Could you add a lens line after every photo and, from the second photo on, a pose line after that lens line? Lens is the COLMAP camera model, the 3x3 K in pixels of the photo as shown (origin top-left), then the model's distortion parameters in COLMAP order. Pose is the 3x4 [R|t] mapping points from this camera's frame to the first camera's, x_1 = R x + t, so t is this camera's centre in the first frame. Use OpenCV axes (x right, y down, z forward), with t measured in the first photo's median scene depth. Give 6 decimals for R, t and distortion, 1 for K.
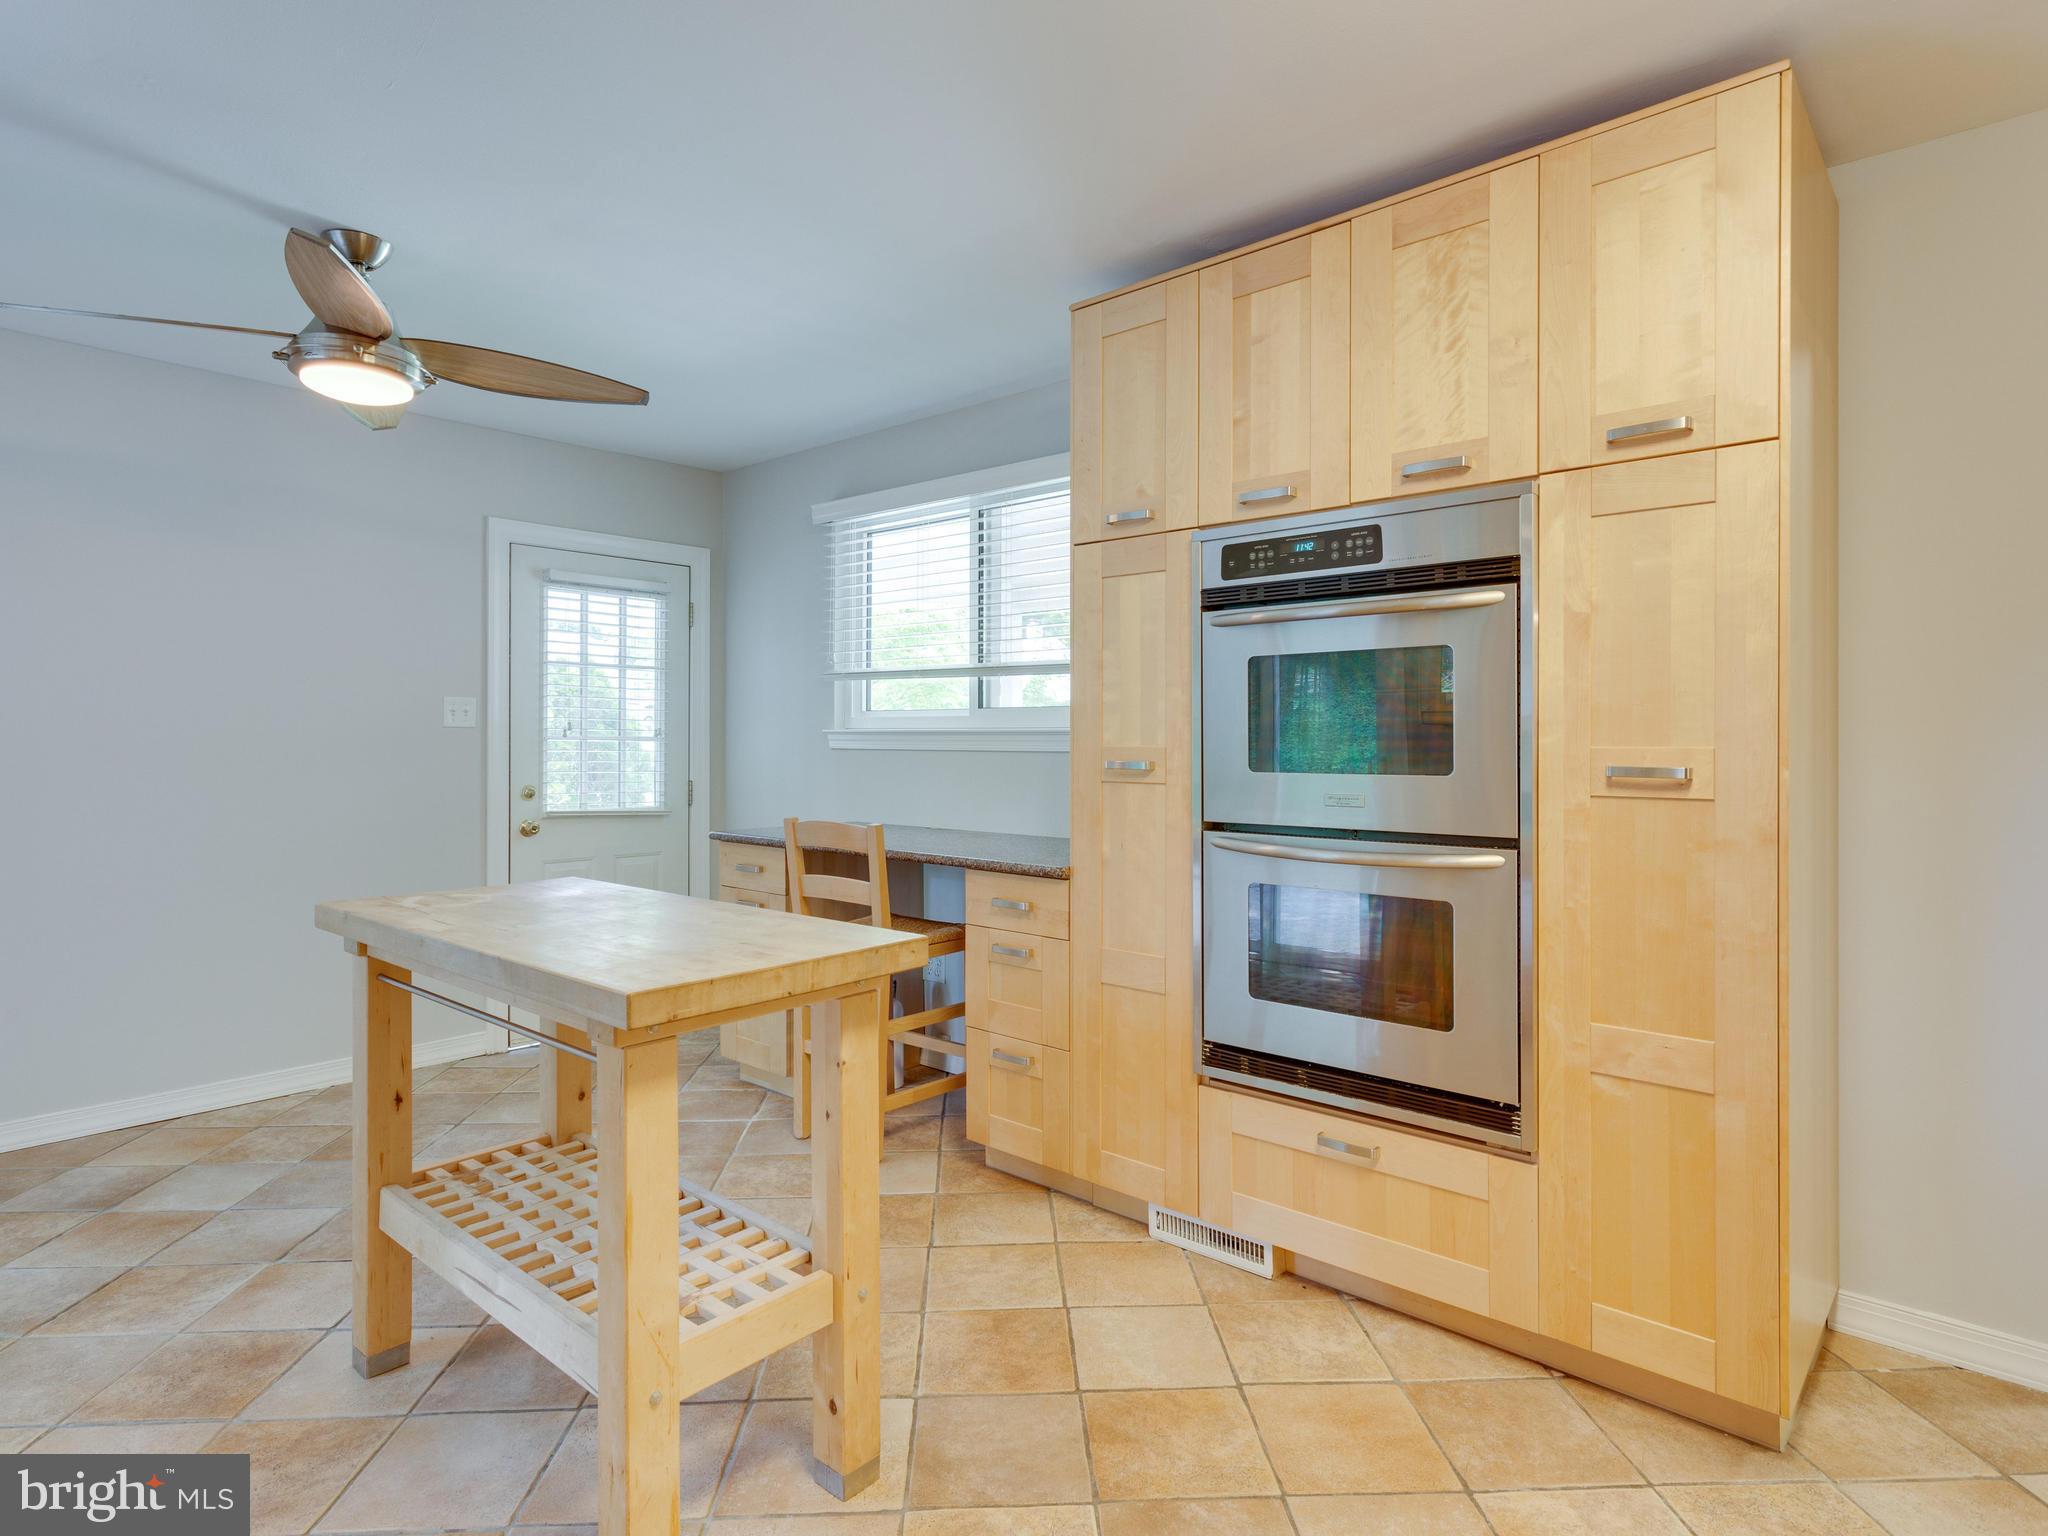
lens RADIAL K [[1418.1, 0, 1025.1], [0, 1418.1, 735.0], [0, 0, 1]] dist [-0.010295, 0.001005]
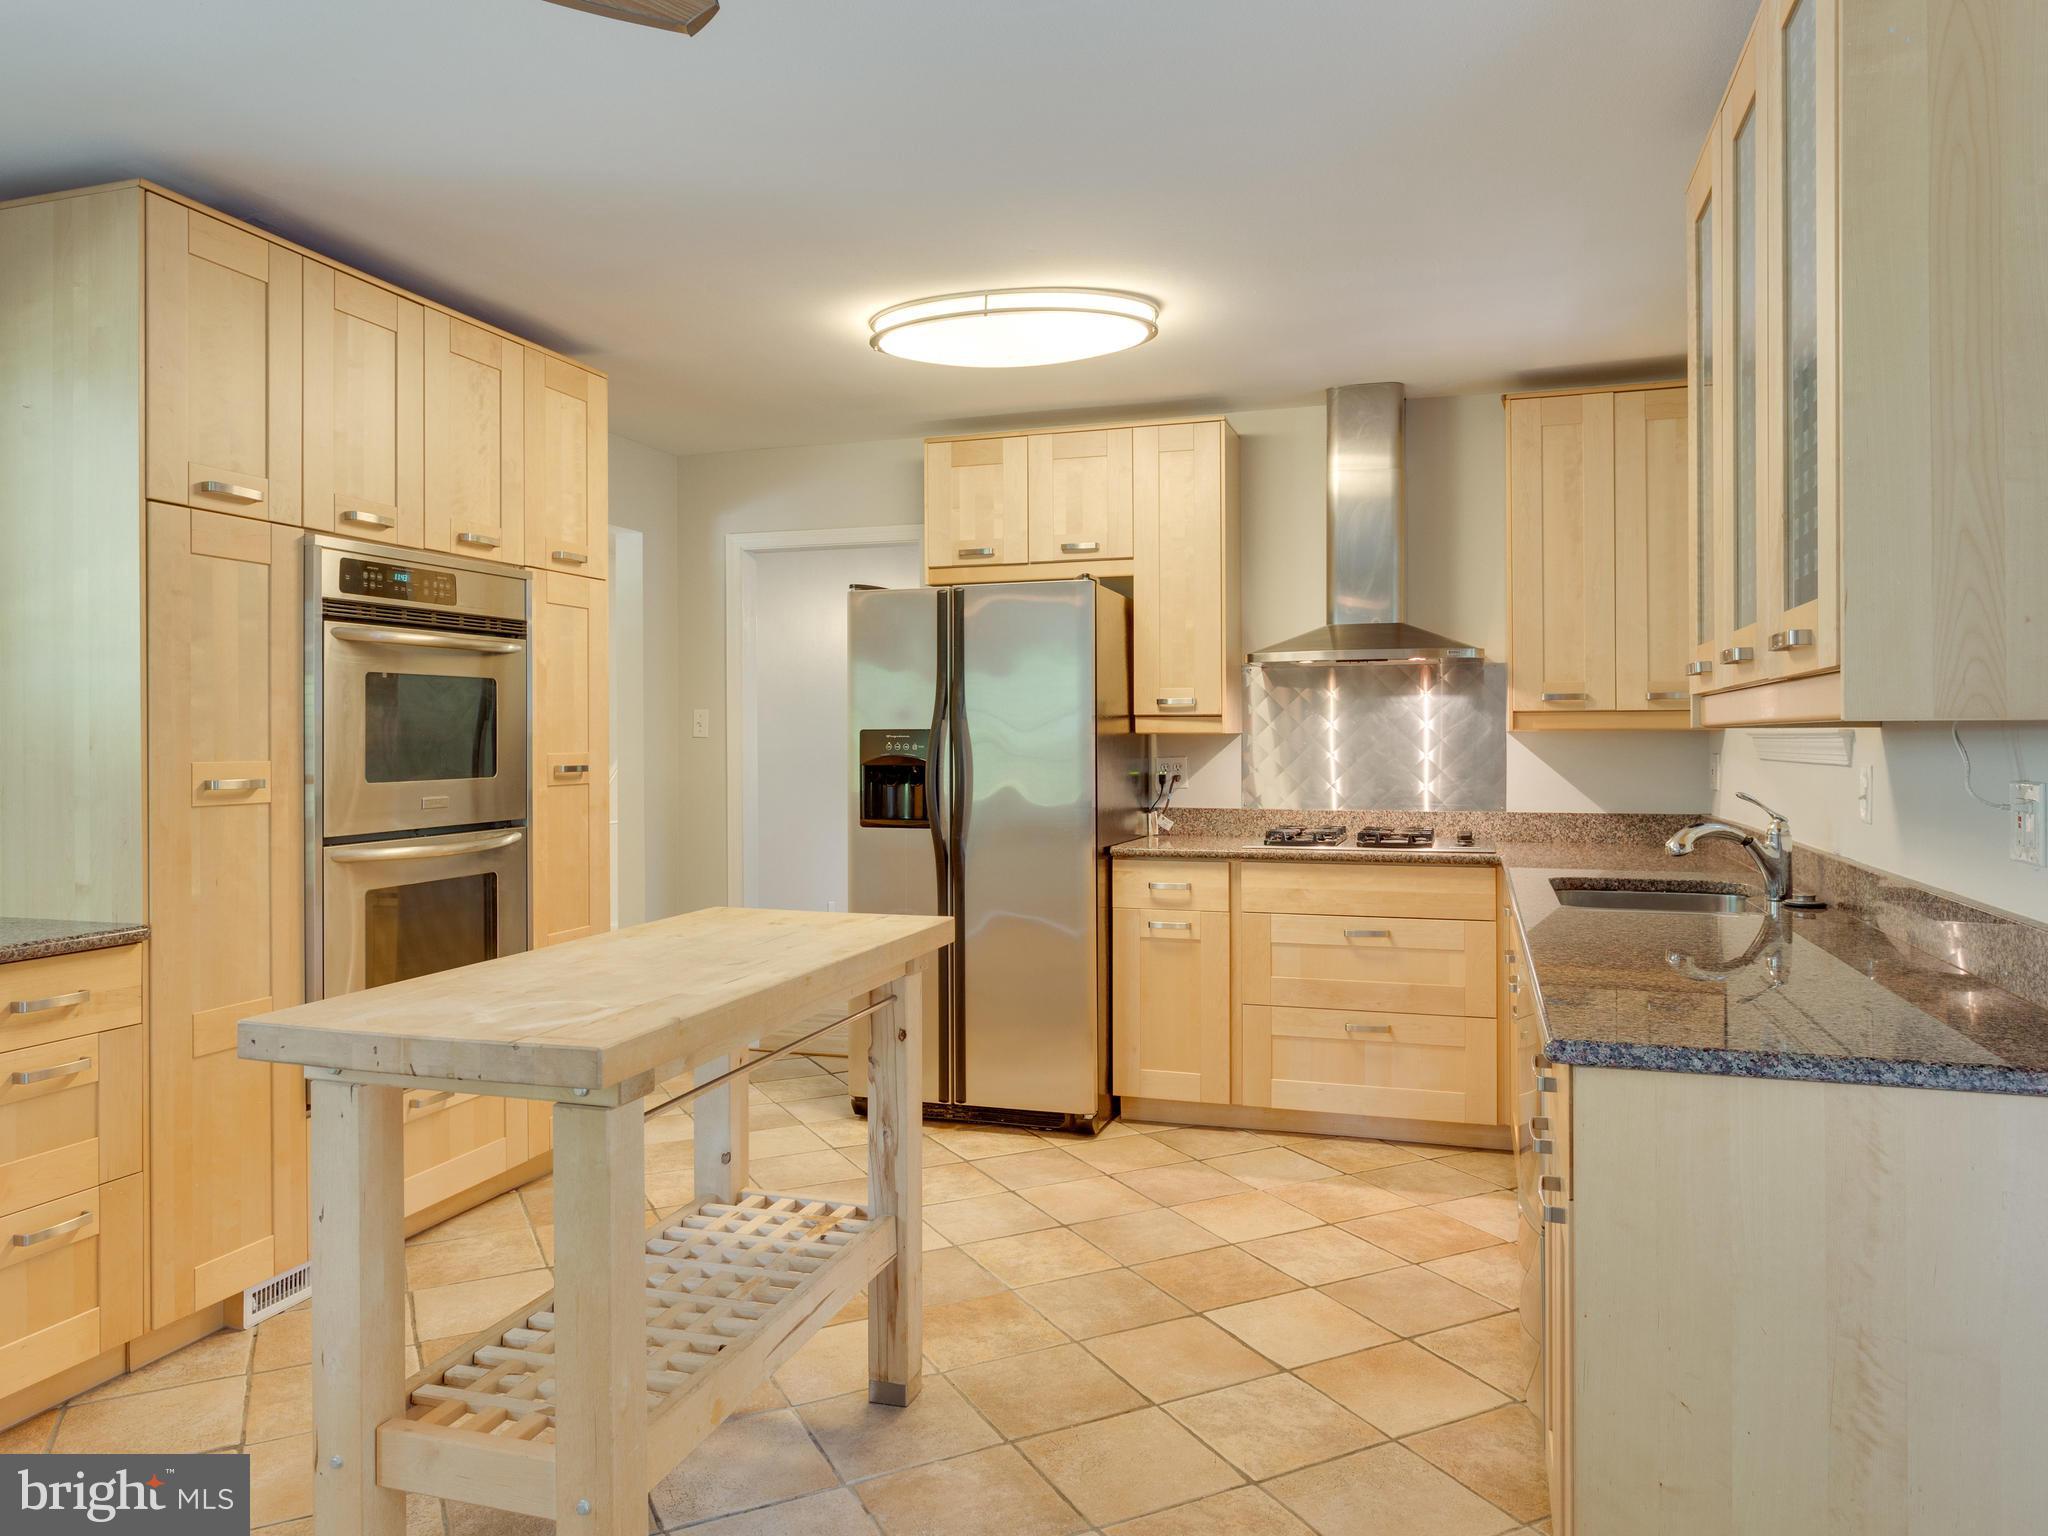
lens RADIAL K [[1125.7, 0, 1050.6], [0, 1125.7, 742.4], [0, 0, 1]] dist [0.003599, 0.002147]
pose [[-0.474750, 0.002857, 0.880116, -0.832949], [0.007365, 0.999973, 0.000726, -0.000822], [-0.880090, 0.006827, -0.474758, 0.989186]]
